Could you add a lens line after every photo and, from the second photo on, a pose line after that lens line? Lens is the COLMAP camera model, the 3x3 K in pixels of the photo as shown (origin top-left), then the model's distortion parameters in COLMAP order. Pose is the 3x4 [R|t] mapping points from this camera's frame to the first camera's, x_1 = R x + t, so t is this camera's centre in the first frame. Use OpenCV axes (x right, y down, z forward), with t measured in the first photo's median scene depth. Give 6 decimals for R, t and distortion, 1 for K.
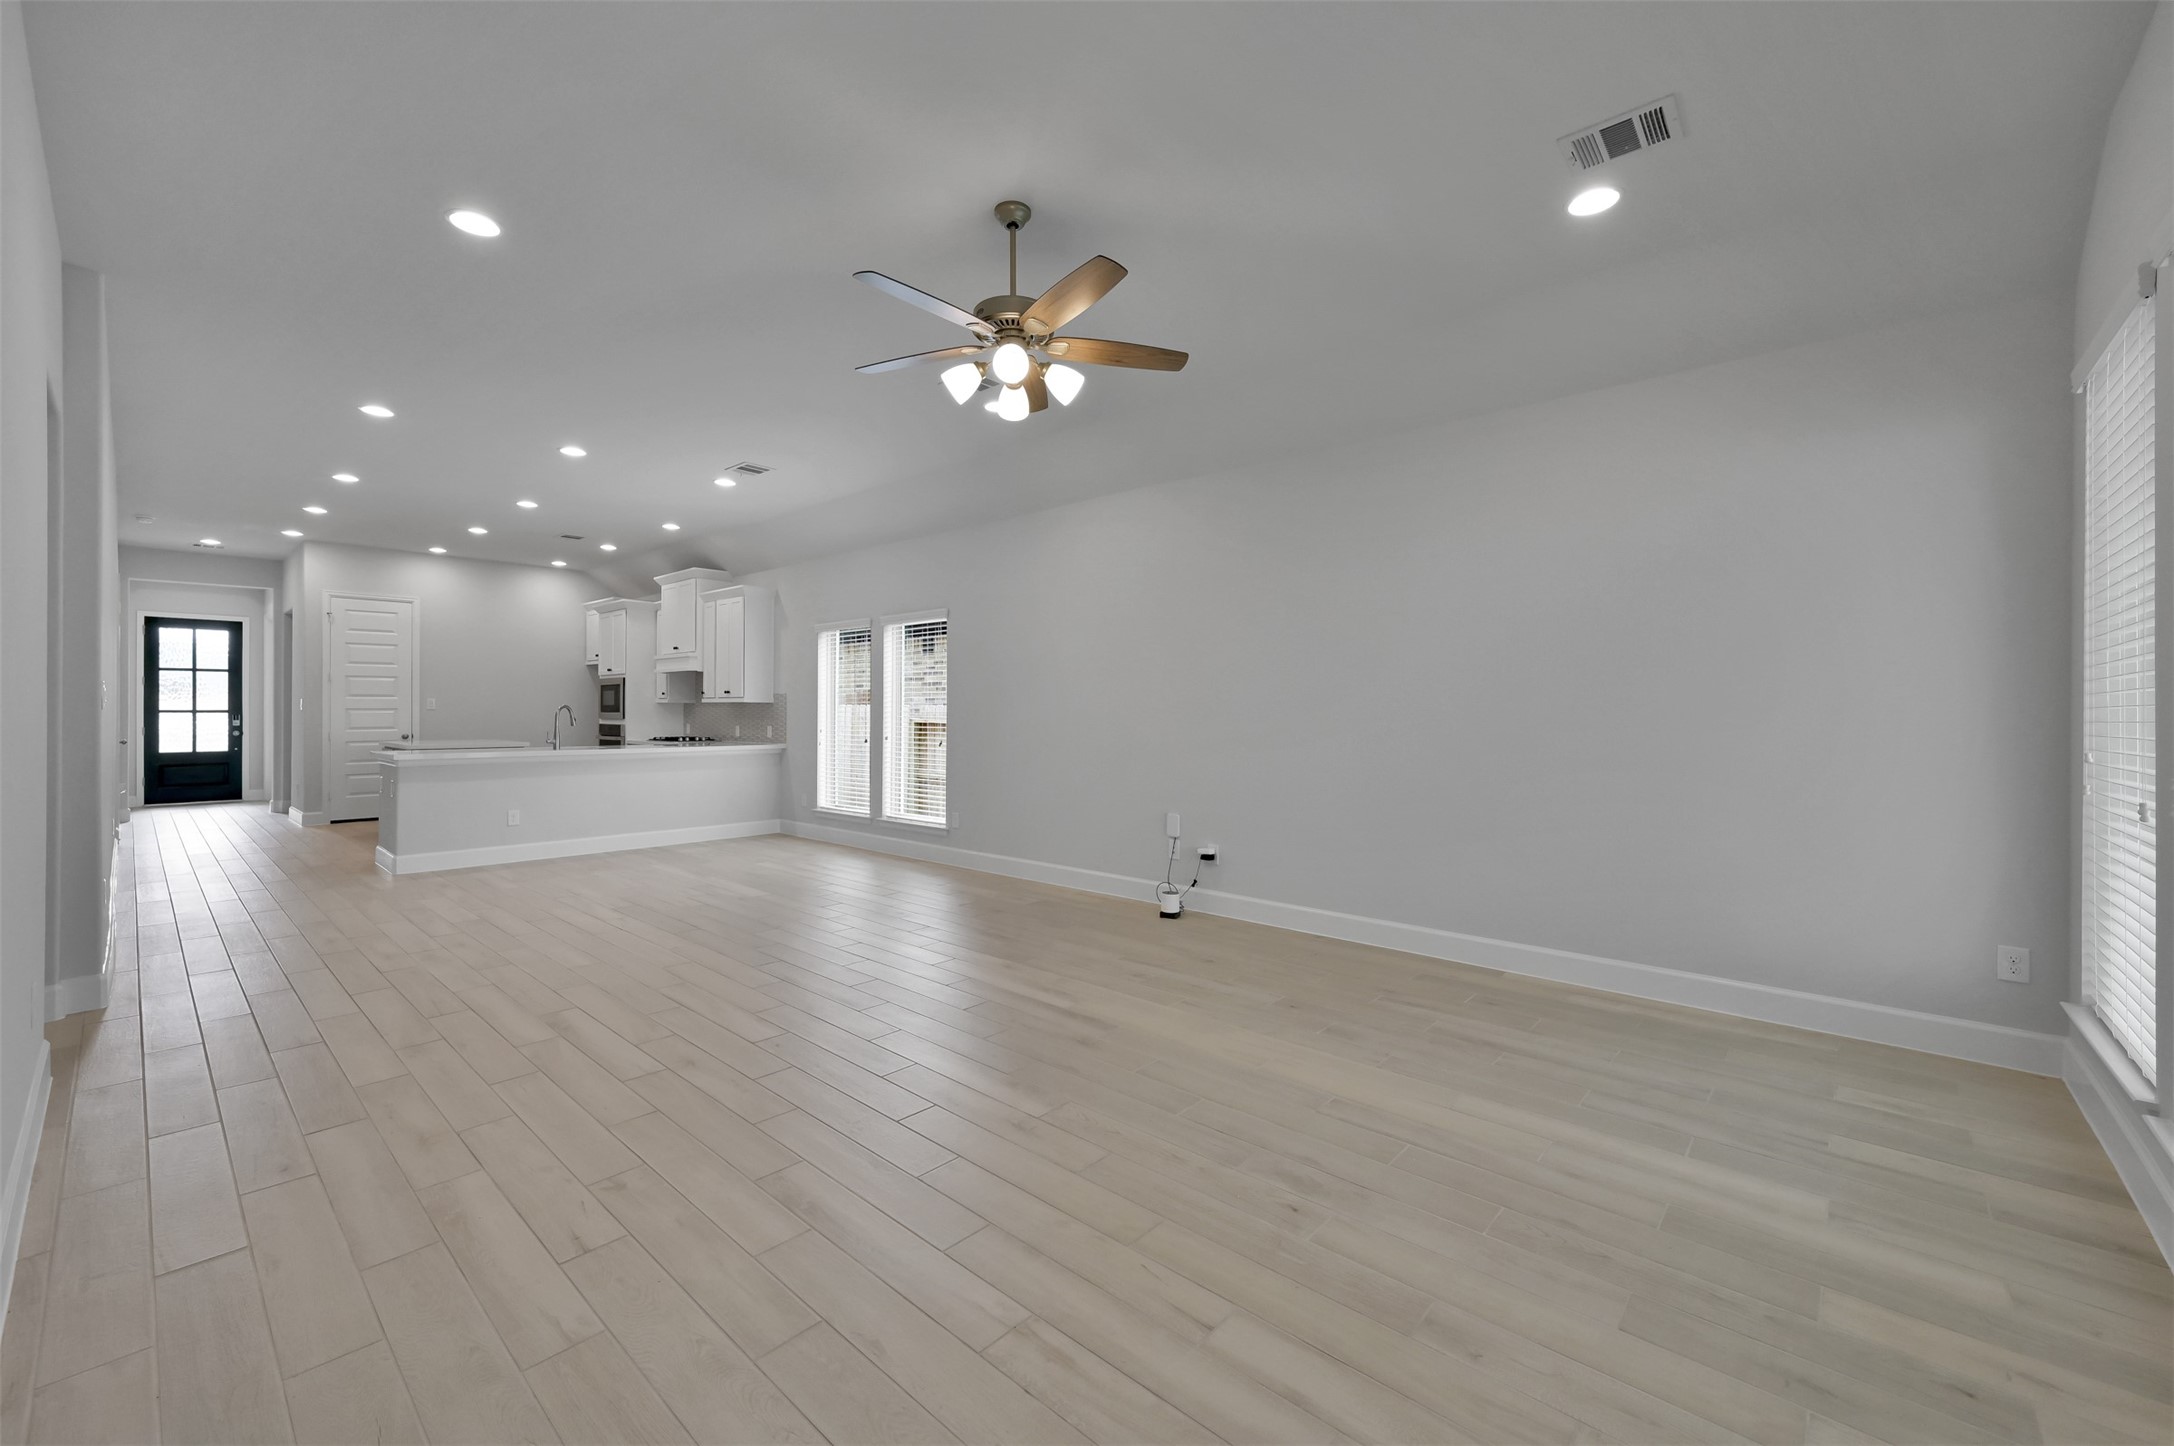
lens RADIAL K [[892.9, 0, 1051.9], [0, 892.9, 719.1], [0, 0, 1]] dist [-0.006247, 0.000430]
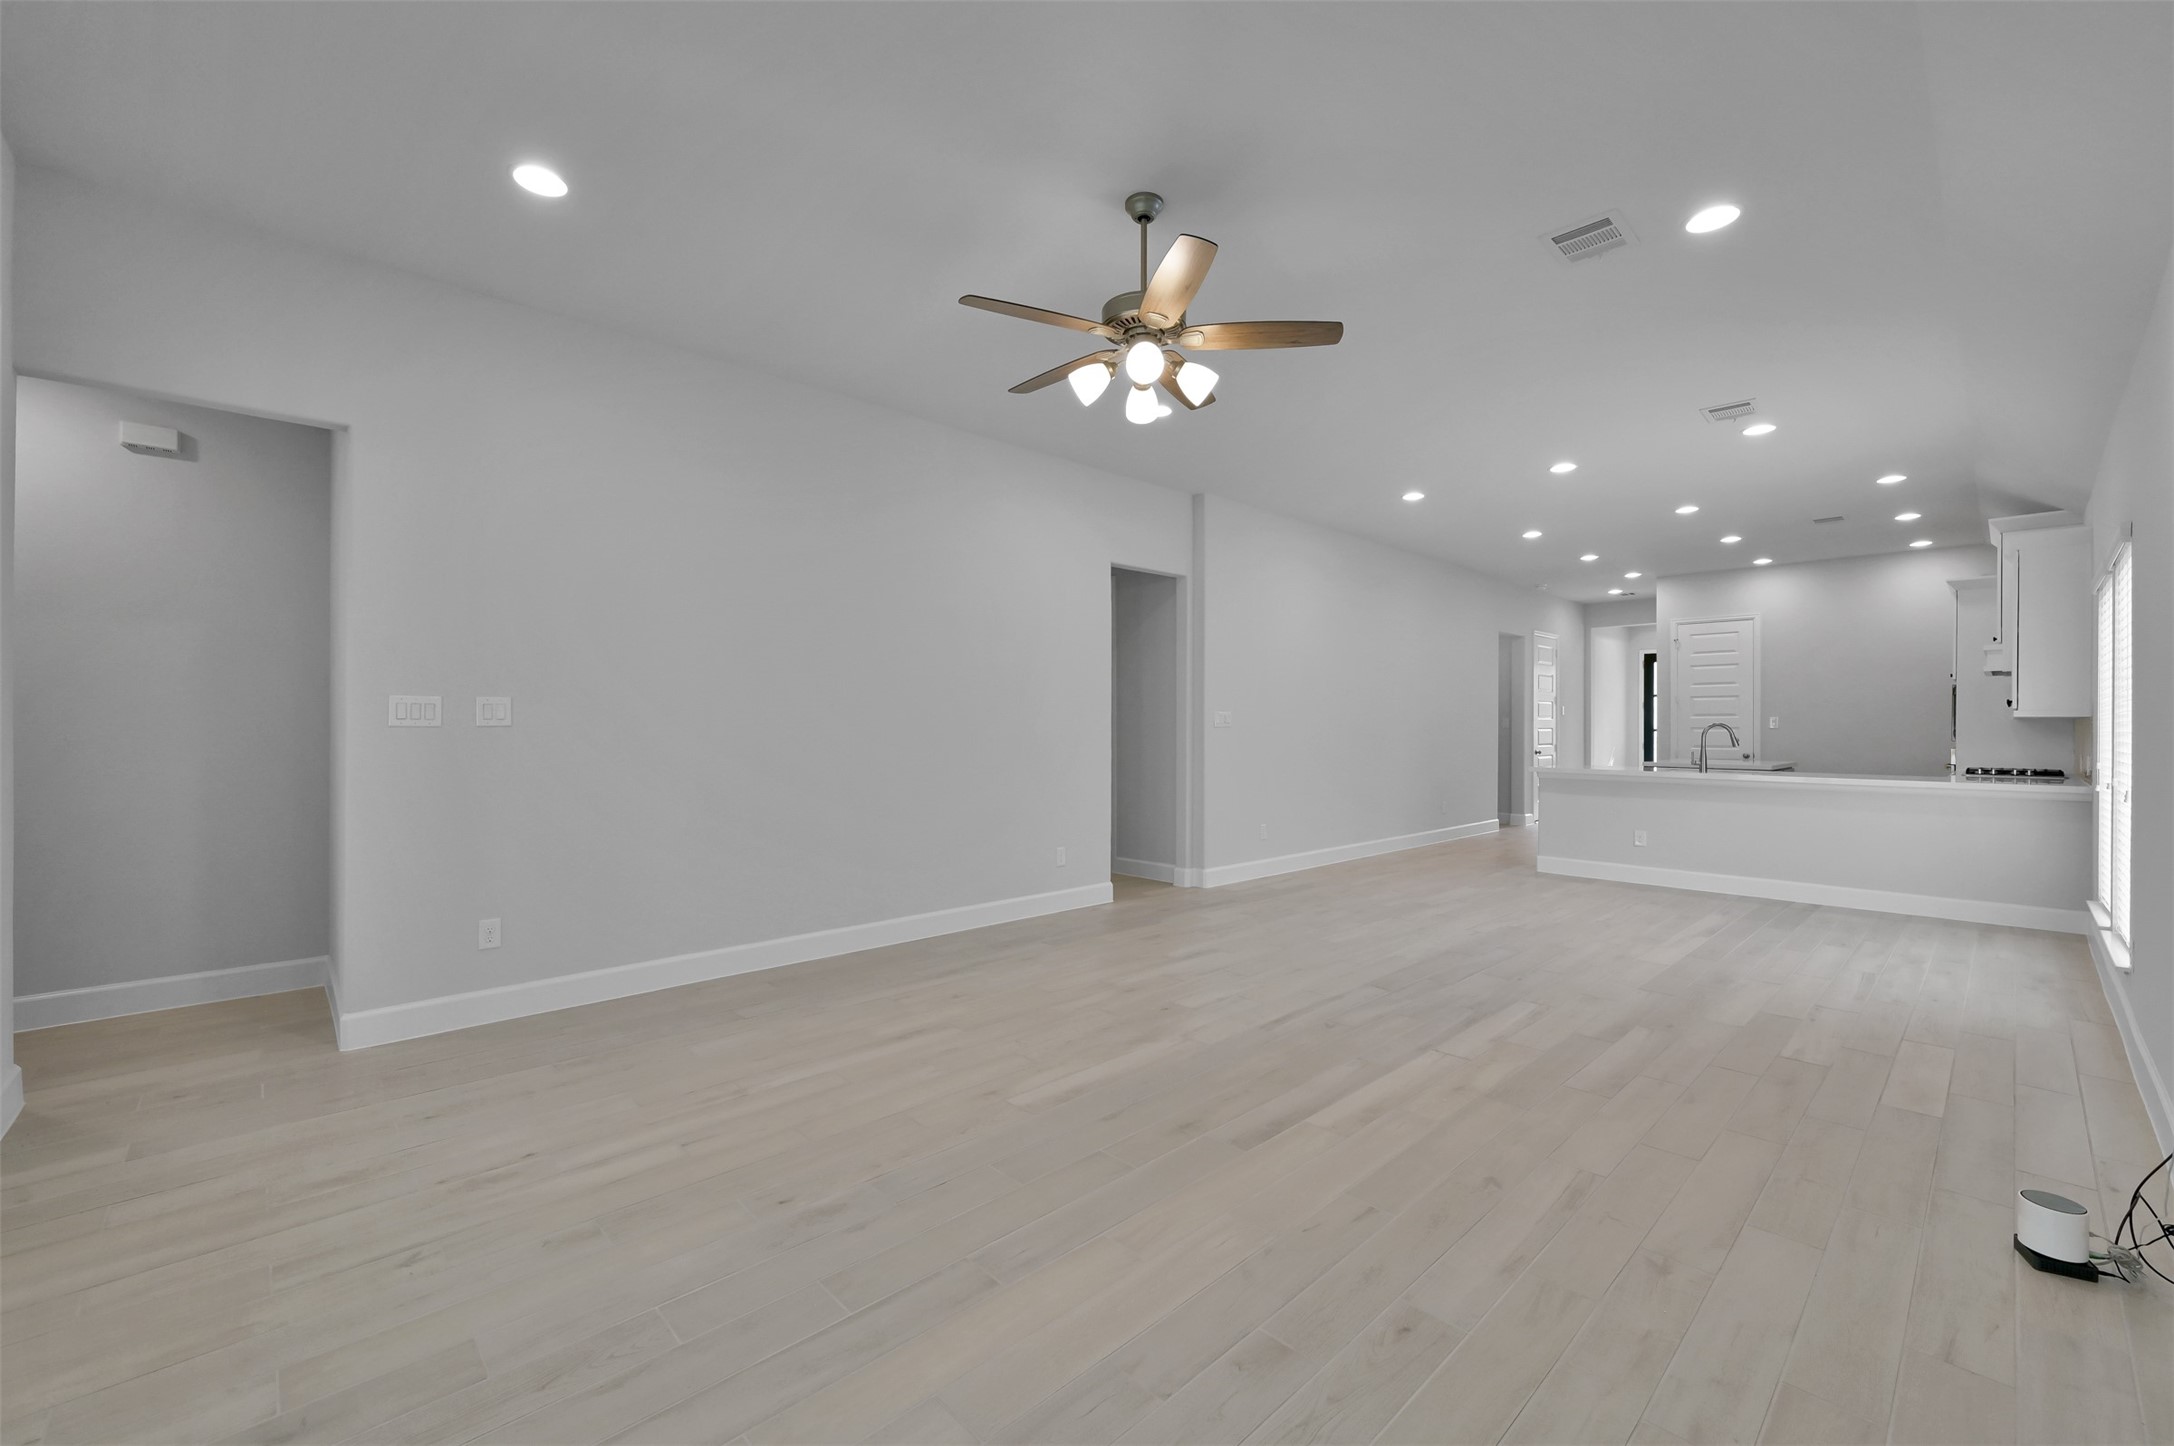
lens RADIAL K [[892.9, 0, 1073.4], [0, 892.9, 729.0], [0, 0, 1]] dist [-0.006247, 0.000430]
pose [[-0.092442, -0.000859, -0.995718, 0.333480], [-0.012237, 0.999925, 0.000273, -0.002050], [0.995643, 0.012210, -0.092446, 0.371940]]
